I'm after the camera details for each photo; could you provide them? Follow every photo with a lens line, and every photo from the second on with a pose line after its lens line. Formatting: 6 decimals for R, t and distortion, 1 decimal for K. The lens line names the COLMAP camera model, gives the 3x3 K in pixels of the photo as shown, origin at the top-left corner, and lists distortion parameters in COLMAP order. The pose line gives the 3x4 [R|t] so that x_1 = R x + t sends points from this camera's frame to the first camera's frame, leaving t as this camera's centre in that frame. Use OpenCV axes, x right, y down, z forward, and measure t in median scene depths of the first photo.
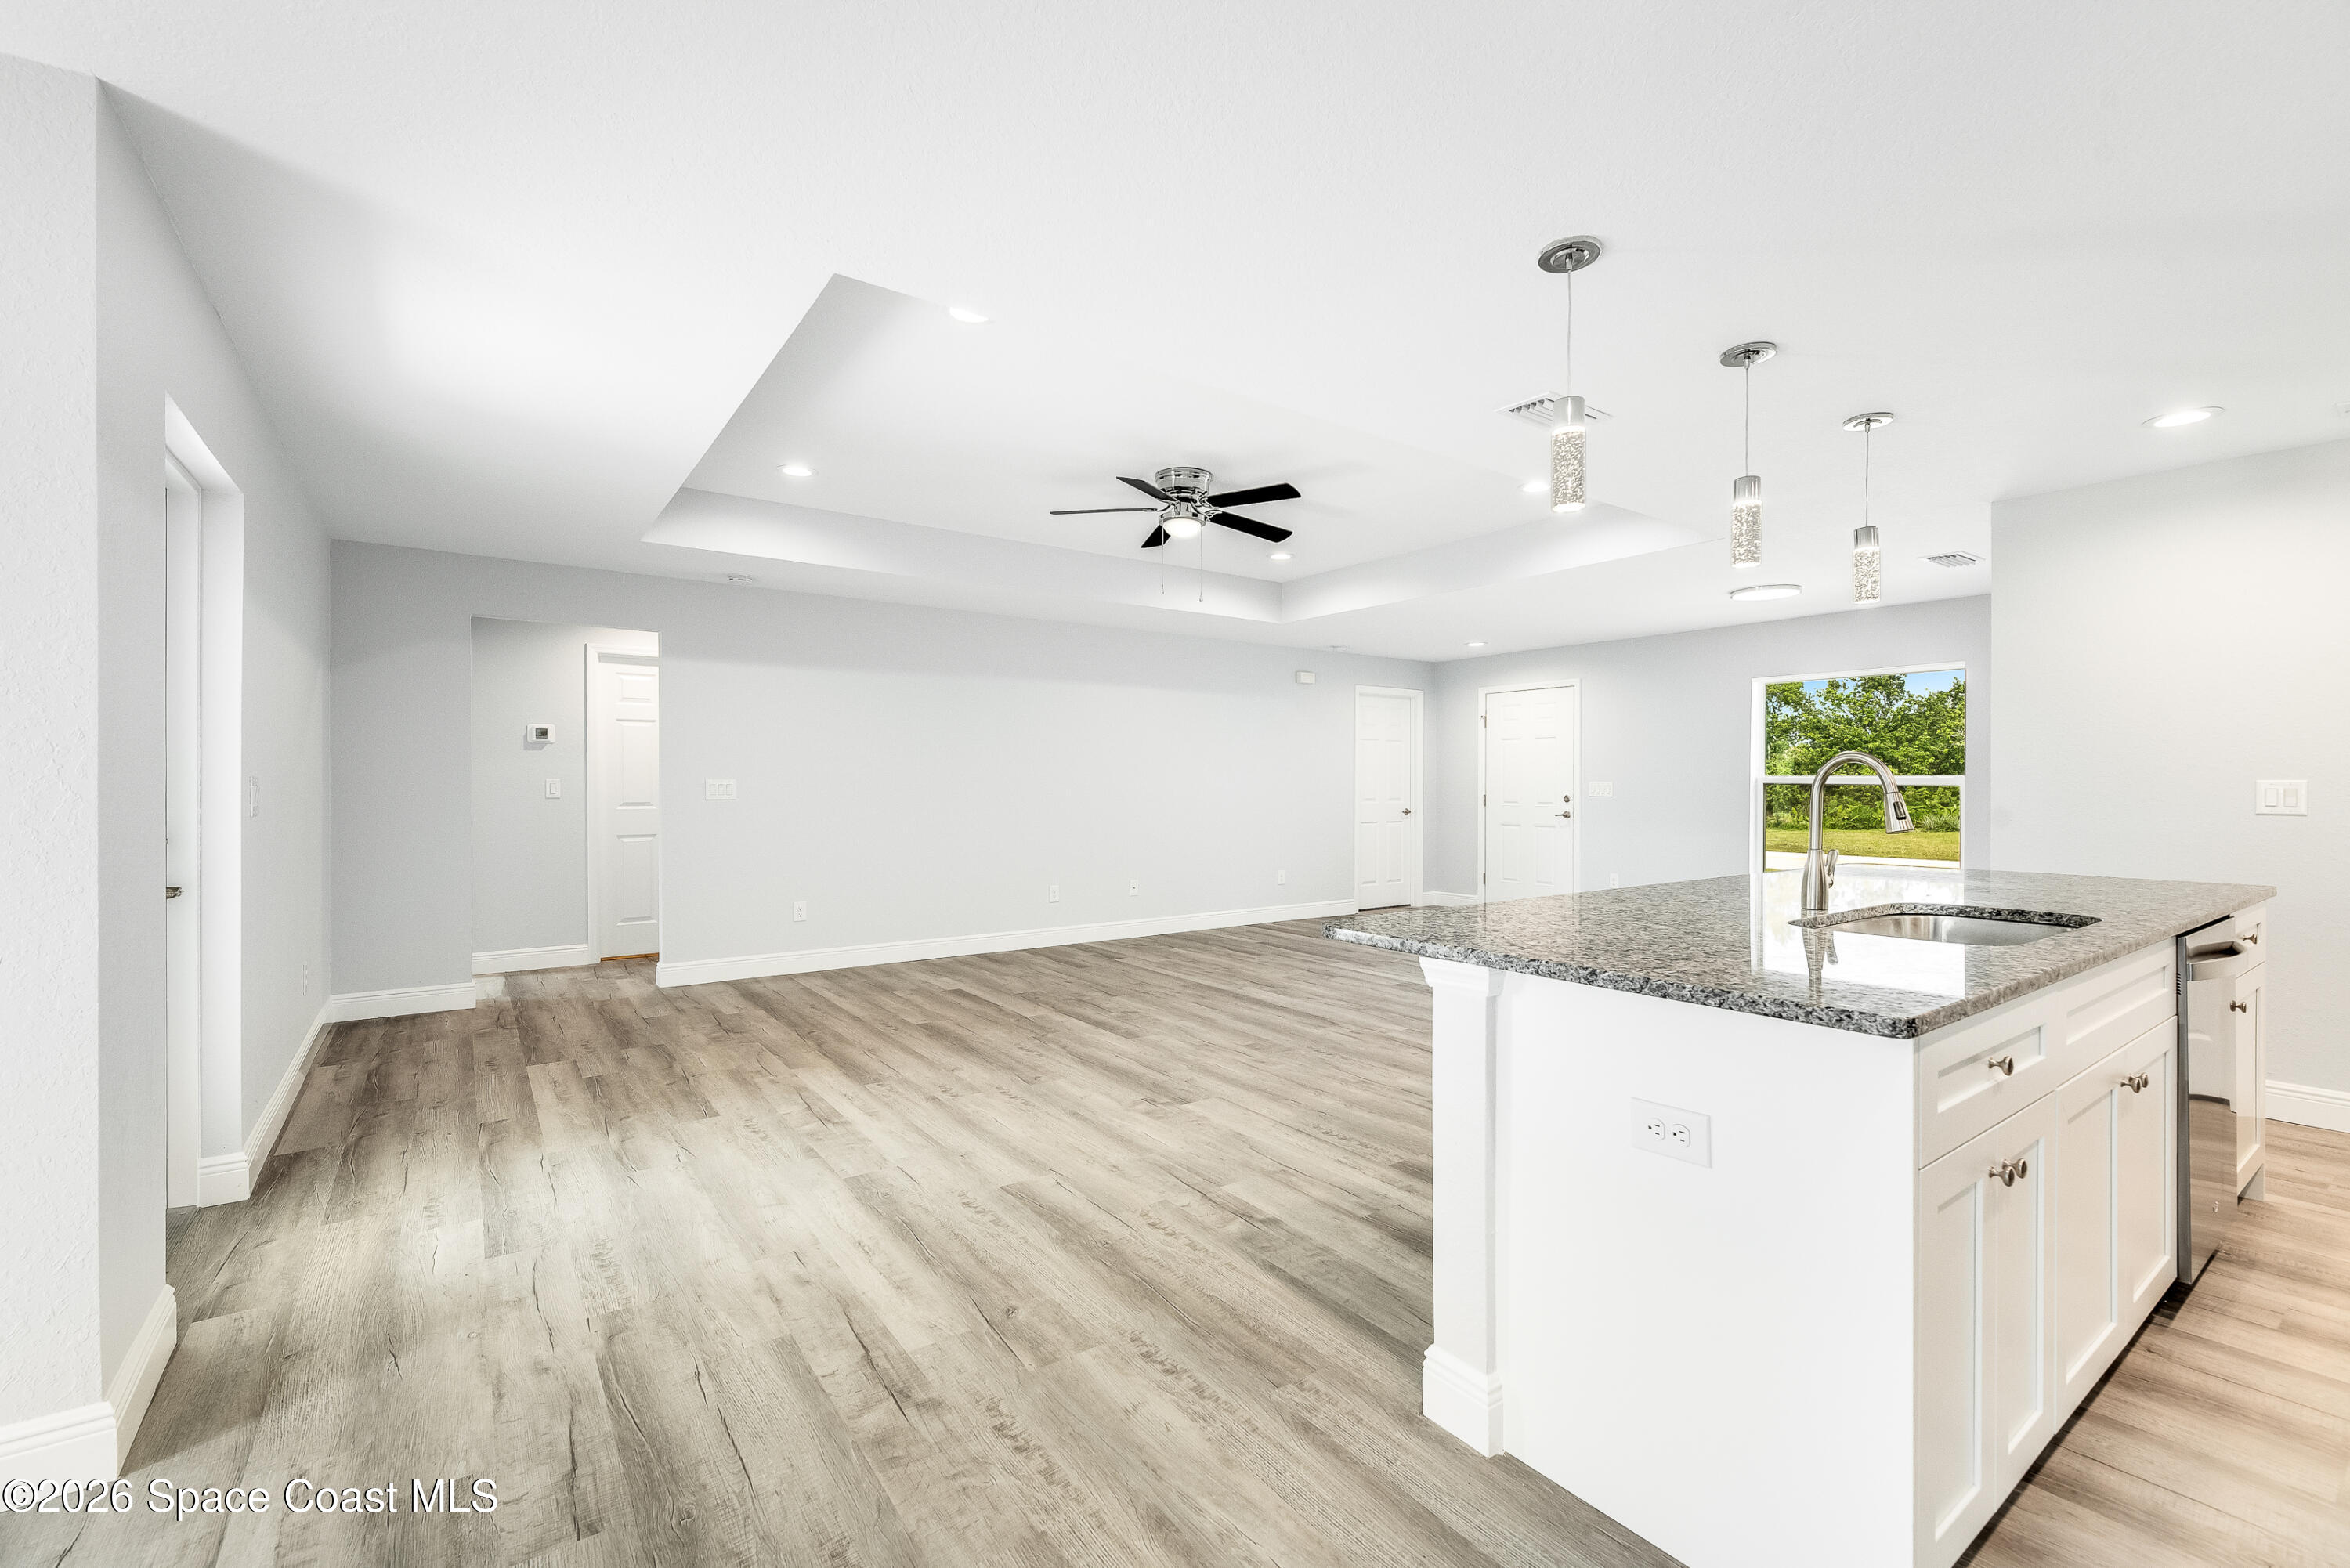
lens RADIAL K [[977.2, 0, 1168.4], [0, 977.2, 791.9], [0, 0, 1]] dist [0.004466, 0.000081]
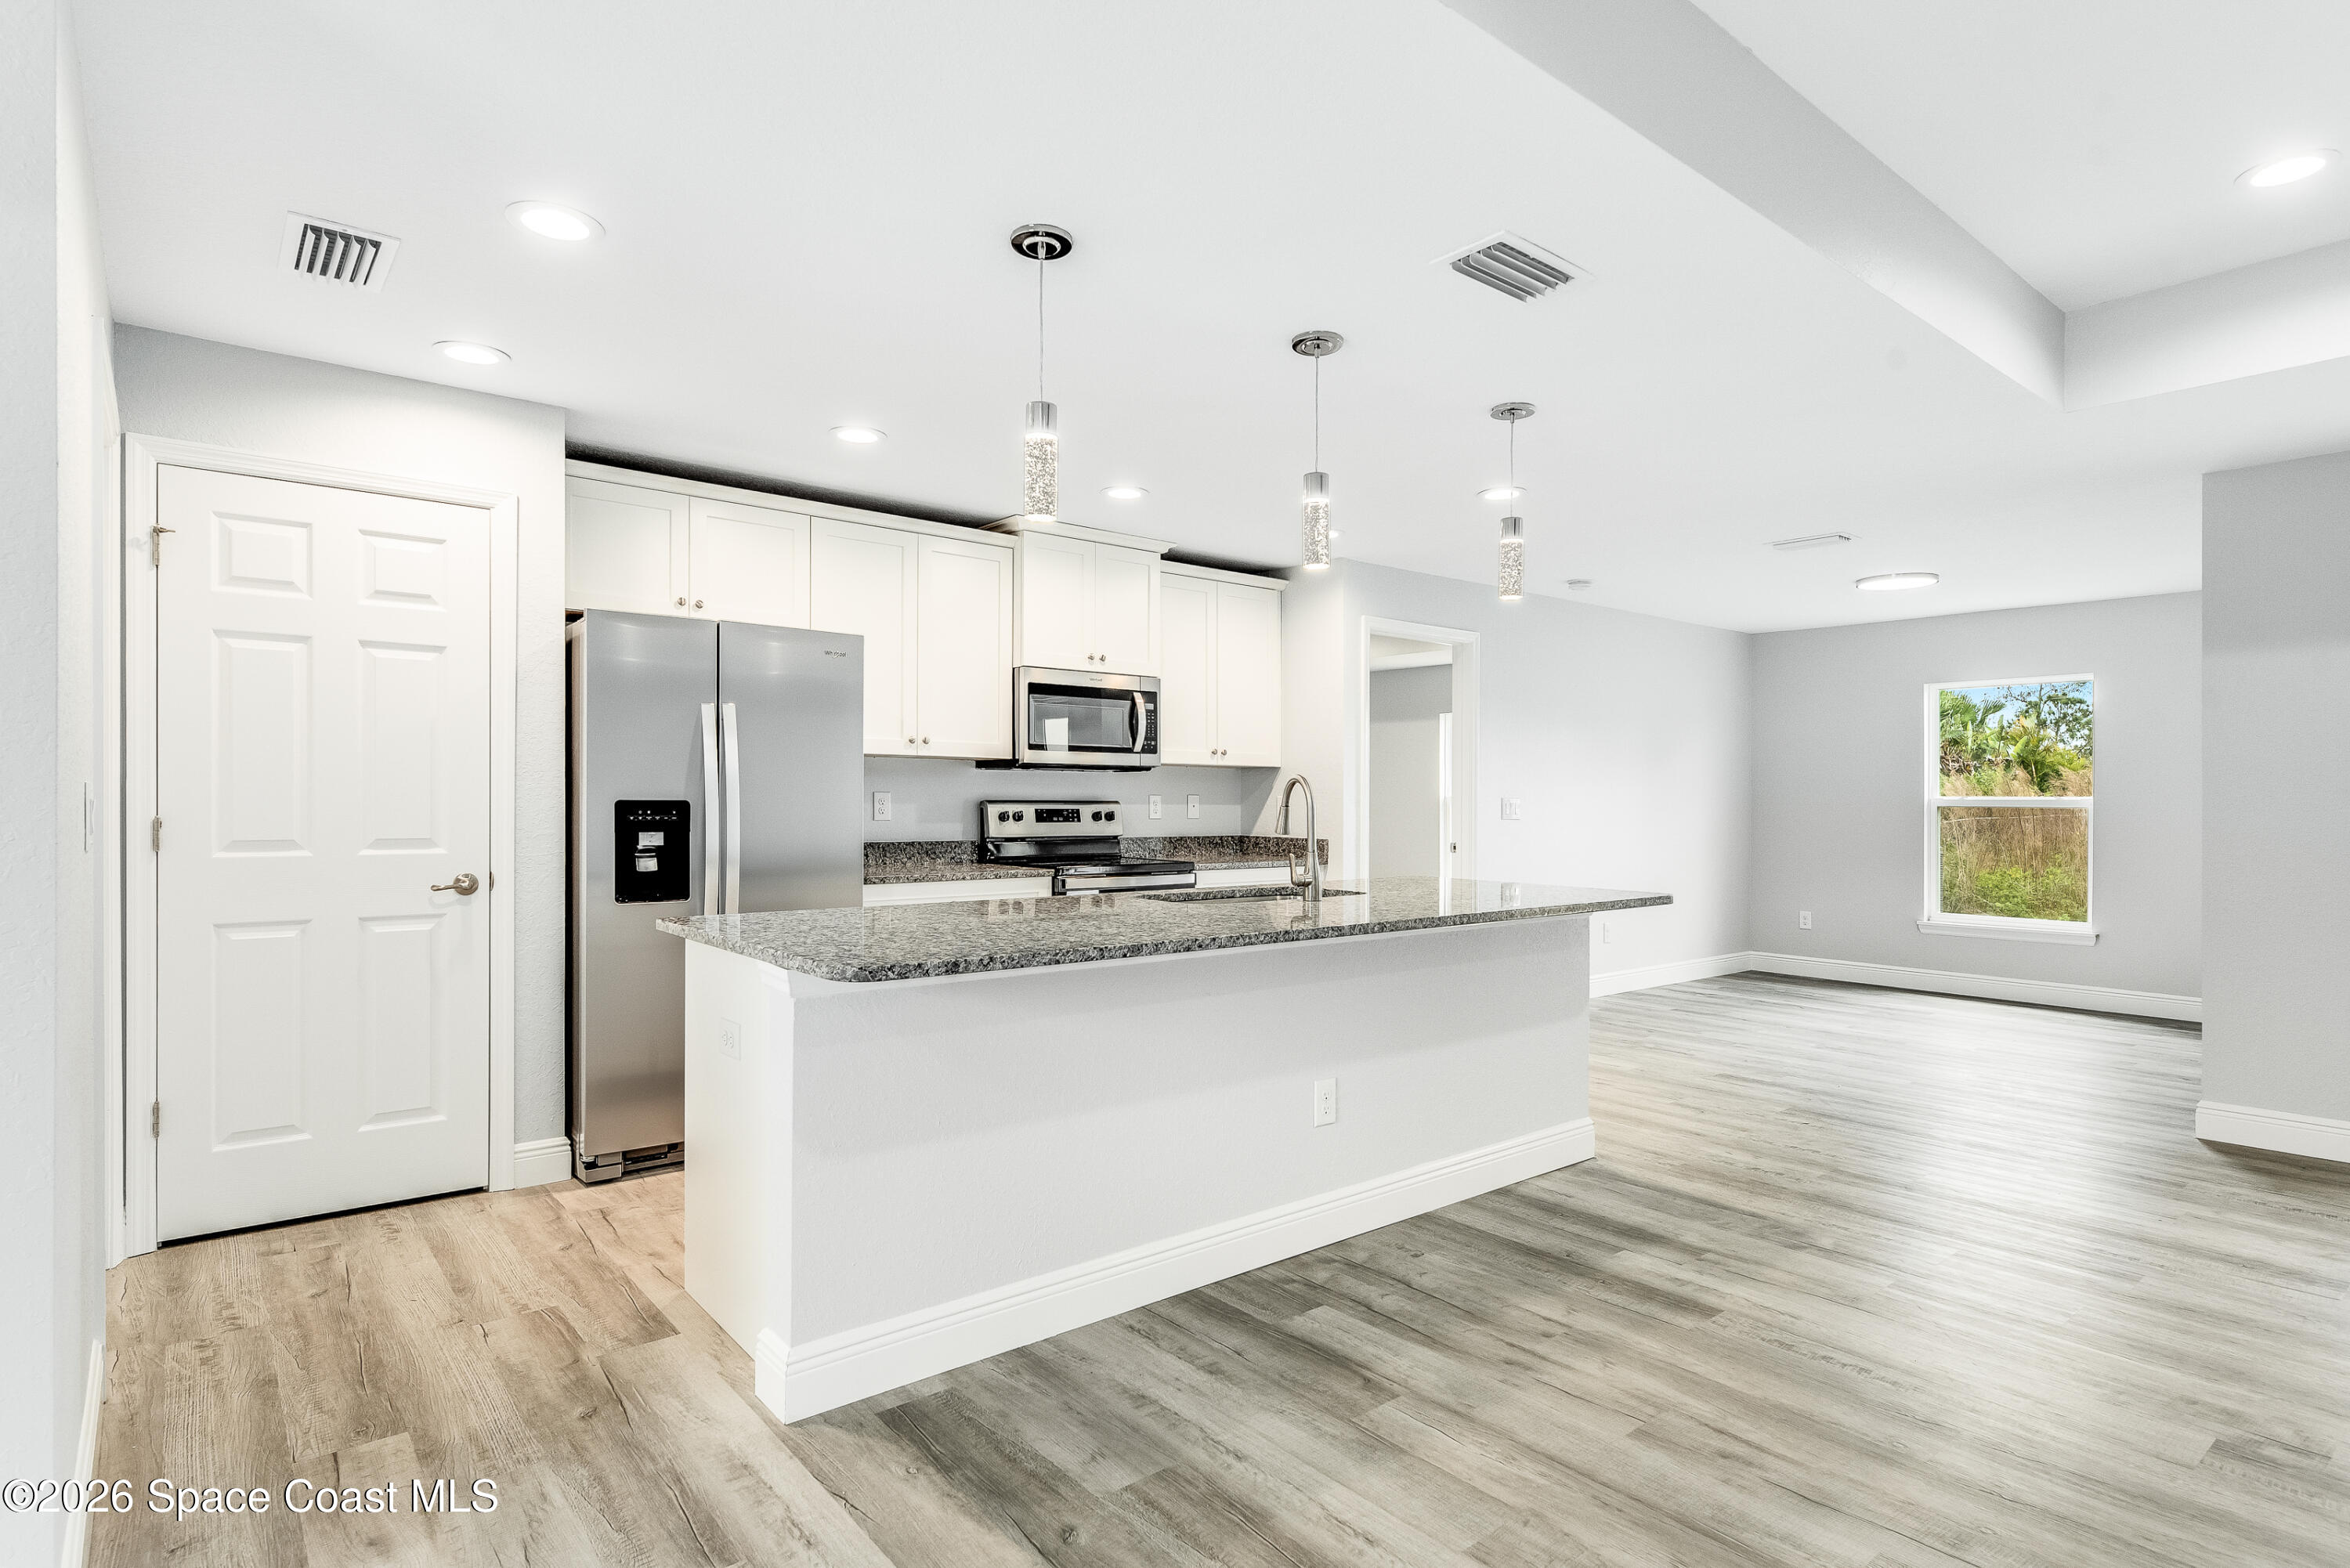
lens RADIAL K [[1213.7, 0, 1159.0], [0, 1213.7, 800.5], [0, 0, 1]] dist [0.006188, -0.001538]
pose [[-0.998160, -0.008313, -0.060054, 0.565930], [-0.008884, 0.999918, 0.009245, -0.012204], [0.059973, 0.009761, -0.998152, 1.500357]]
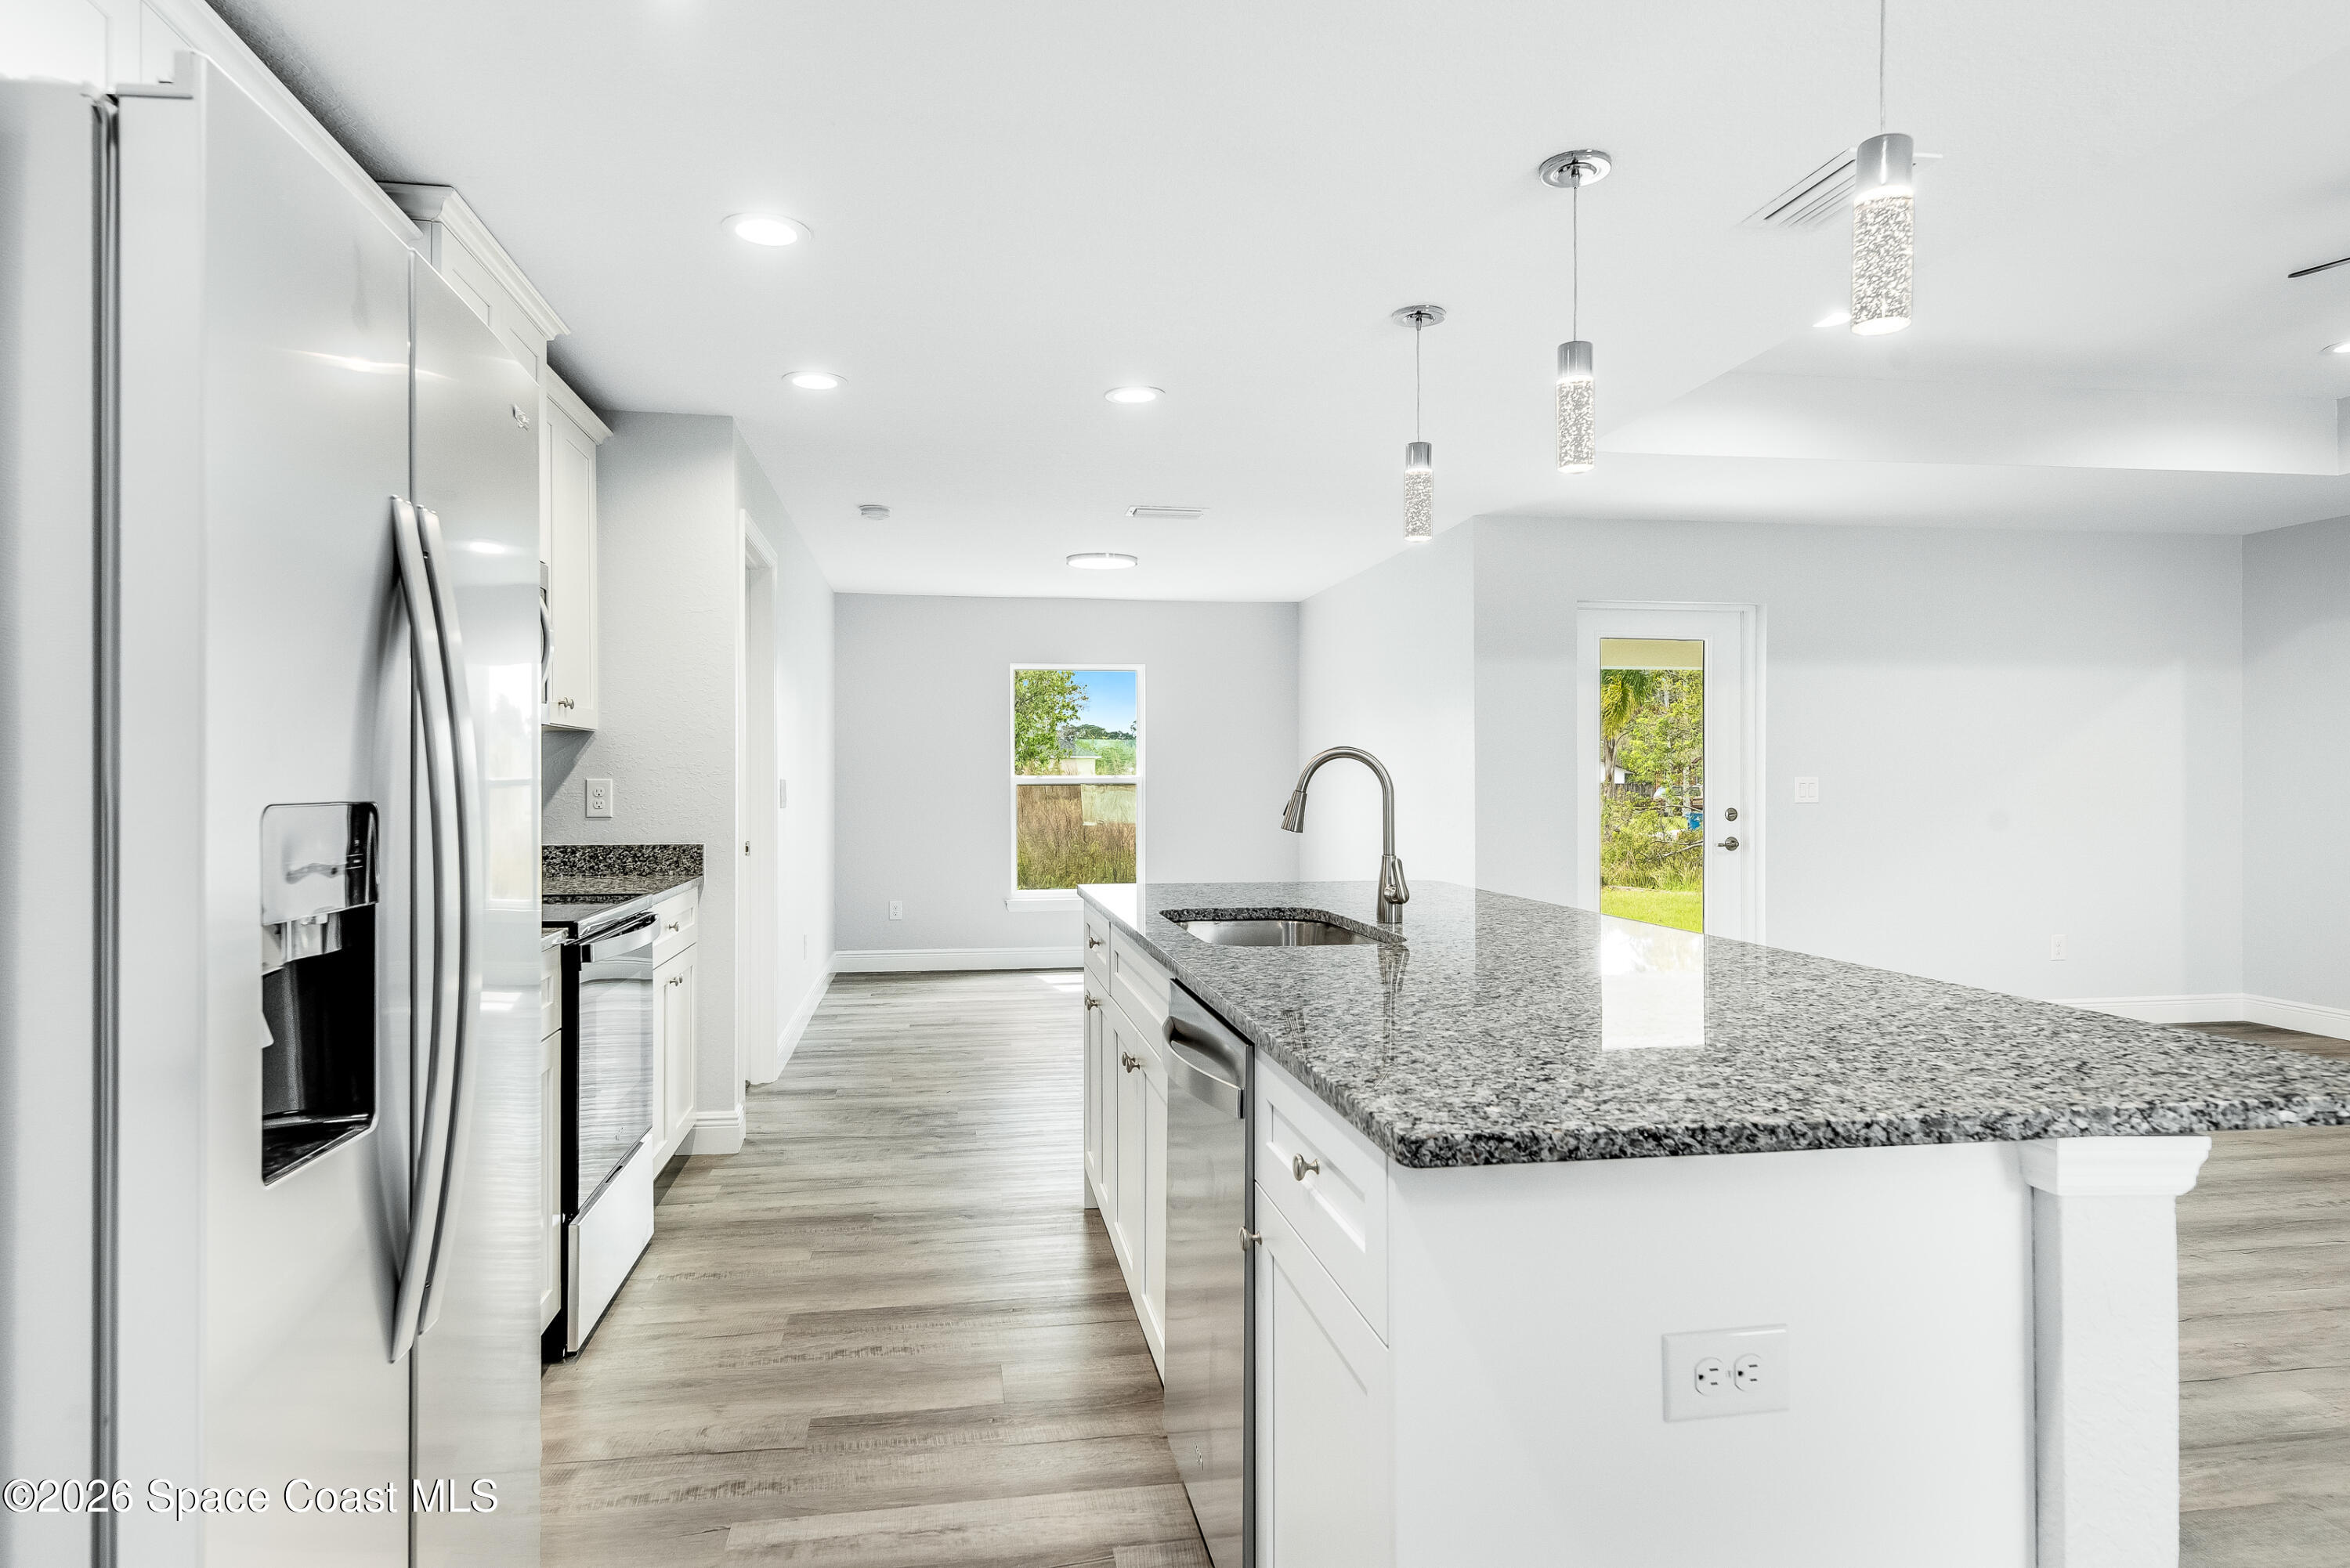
lens RADIAL K [[1378.4, 0, 1168.8], [0, 1378.4, 787.9], [0, 0, 1]] dist [0.002787, 0.002372]
pose [[-0.443546, 0.003848, -0.896243, 1.117066], [-0.005819, 0.999957, 0.007173, -0.007750], [0.896233, 0.008397, -0.443505, 0.818662]]
